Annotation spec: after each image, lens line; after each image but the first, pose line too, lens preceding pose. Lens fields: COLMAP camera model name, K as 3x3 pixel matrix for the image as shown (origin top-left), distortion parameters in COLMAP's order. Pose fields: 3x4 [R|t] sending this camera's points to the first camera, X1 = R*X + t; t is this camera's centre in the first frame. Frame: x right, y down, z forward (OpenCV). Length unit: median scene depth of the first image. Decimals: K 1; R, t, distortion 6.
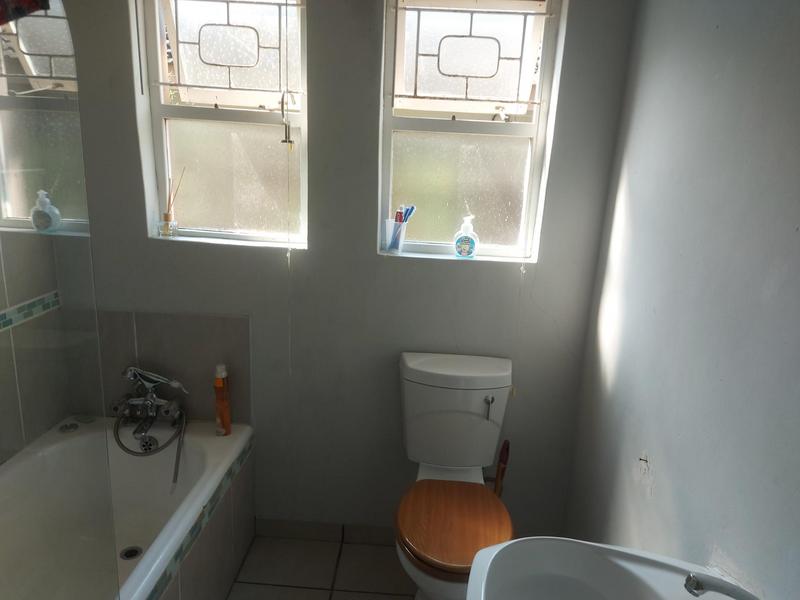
lens RADIAL K [[572.9, 0, 403.9], [0, 572.9, 299.4], [0, 0, 1]] dist [0.065752, -0.069599]
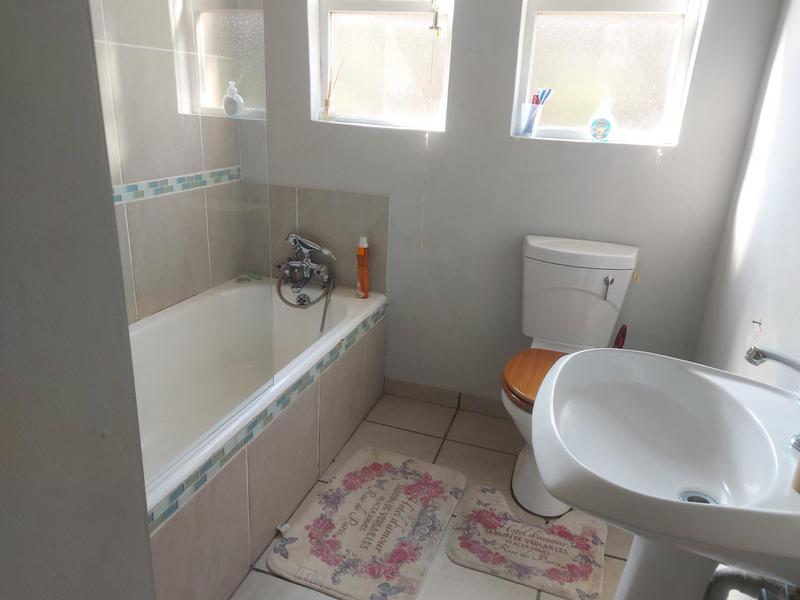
lens RADIAL K [[572.9, 0, 398.5], [0, 572.9, 300.6], [0, 0, 1]] dist [0.065752, -0.069599]
pose [[0.961737, 0.087687, -0.259563, 0.055239], [-0.067566, 0.994047, 0.085468, 0.139481], [0.265513, -0.064660, 0.961937, -0.081770]]
